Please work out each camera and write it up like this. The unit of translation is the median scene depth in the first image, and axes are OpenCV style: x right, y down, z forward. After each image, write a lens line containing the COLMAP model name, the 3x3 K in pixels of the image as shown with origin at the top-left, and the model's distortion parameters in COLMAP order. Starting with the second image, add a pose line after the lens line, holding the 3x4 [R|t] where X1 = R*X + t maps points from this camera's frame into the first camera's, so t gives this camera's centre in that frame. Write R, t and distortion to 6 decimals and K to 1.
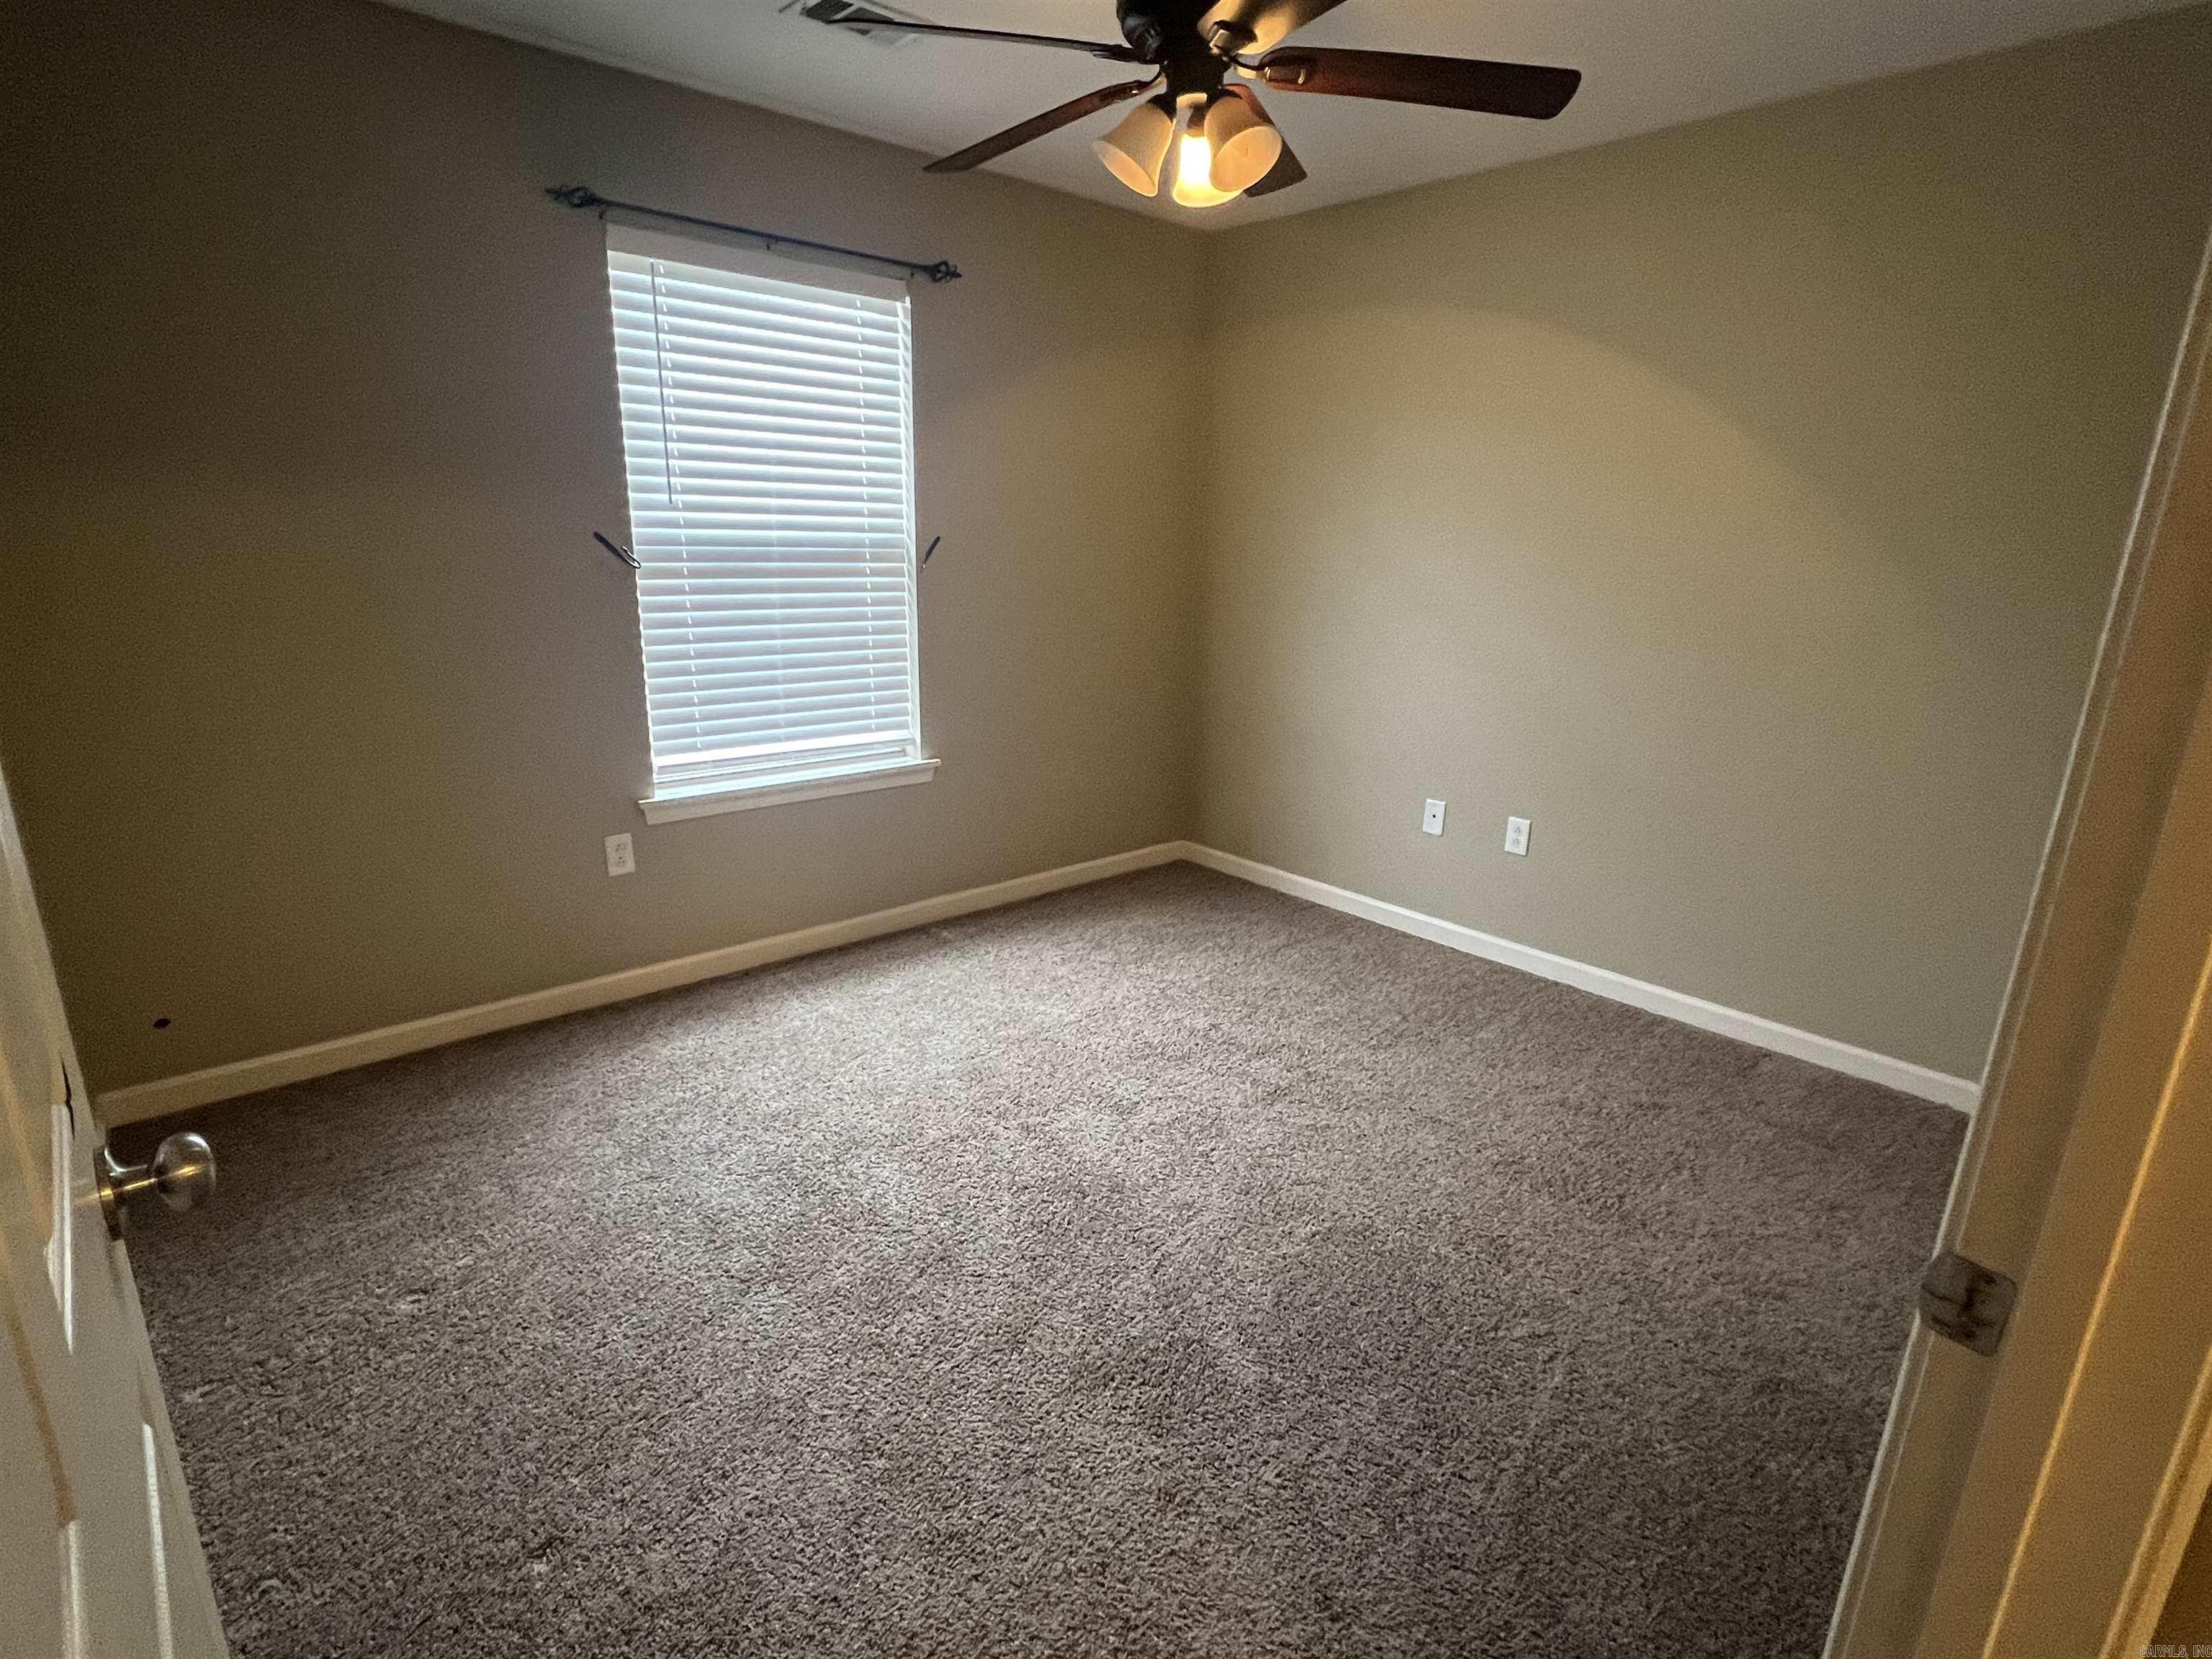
lens RADIAL K [[1095.6, 0, 1104.0], [0, 1095.6, 835.5], [0, 0, 1]] dist [-0.000205, 0.001837]
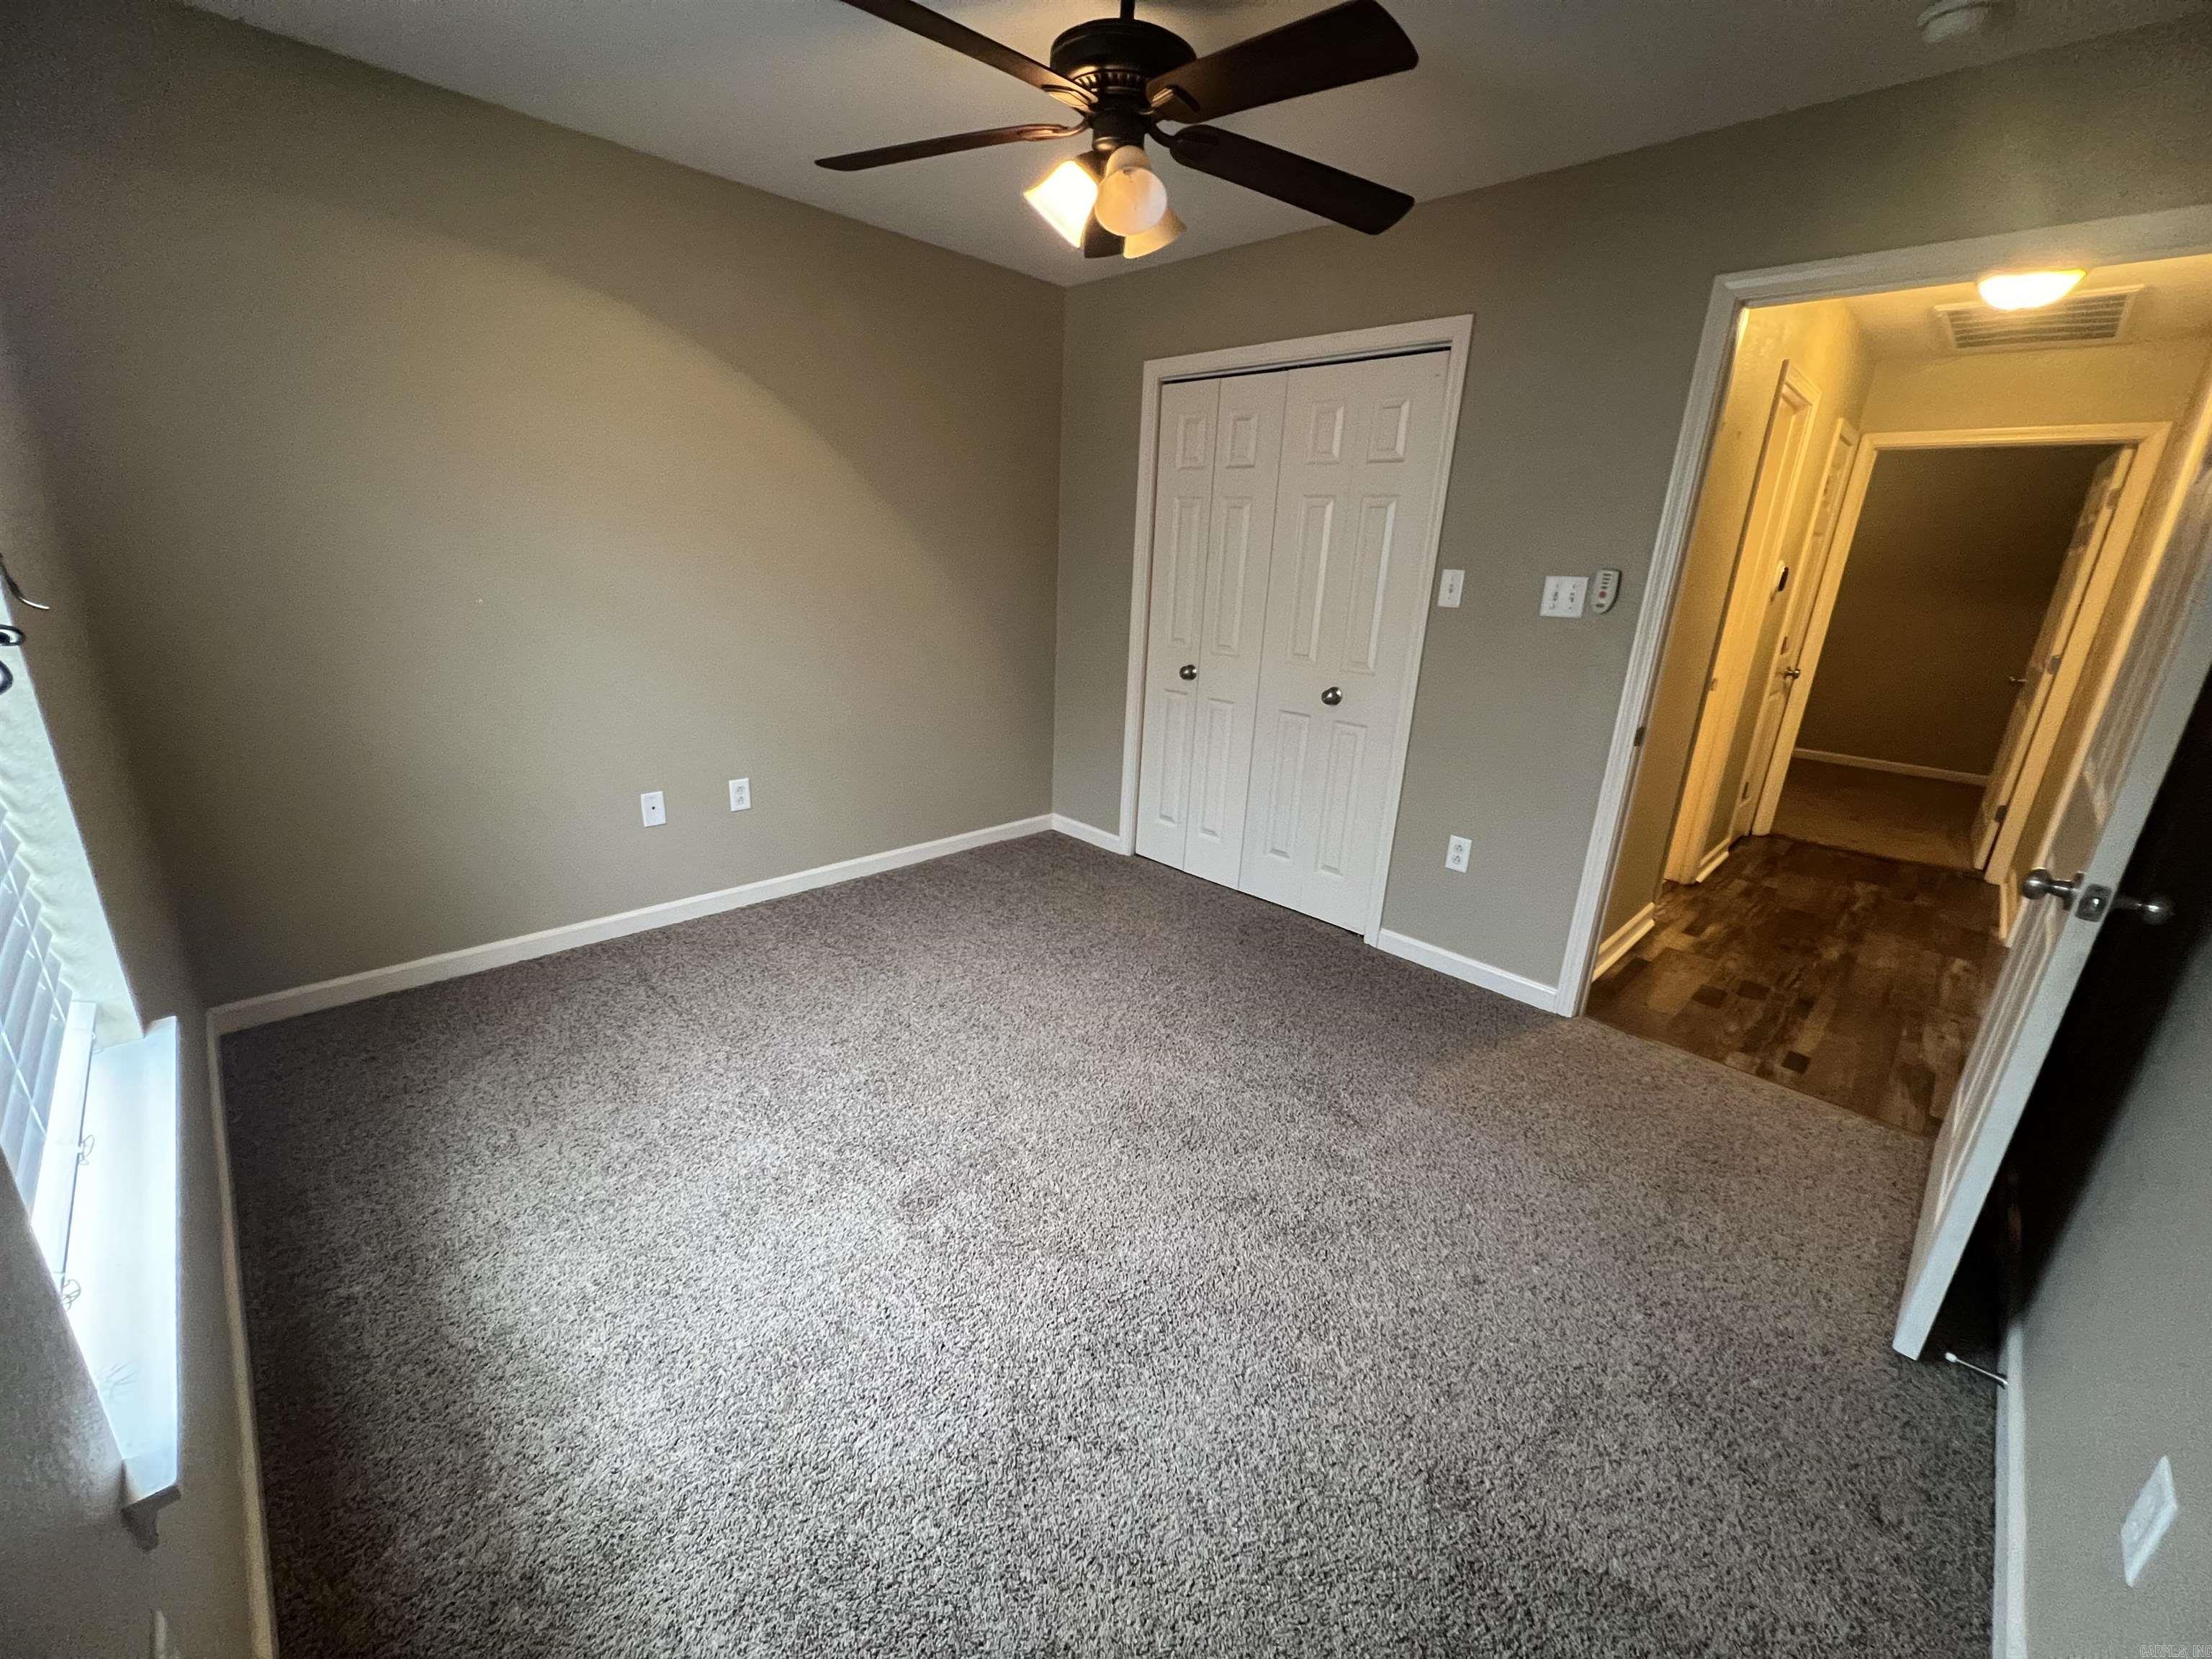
lens RADIAL K [[885.5, 0, 1105.8], [0, 885.5, 819.3], [0, 0, 1]] dist [0.000079, 0.000466]
pose [[-0.054246, -0.317820, 0.946598, -0.530933], [0.224365, 0.919873, 0.321704, -0.188798], [-0.972994, 0.229835, 0.021409, 0.615713]]
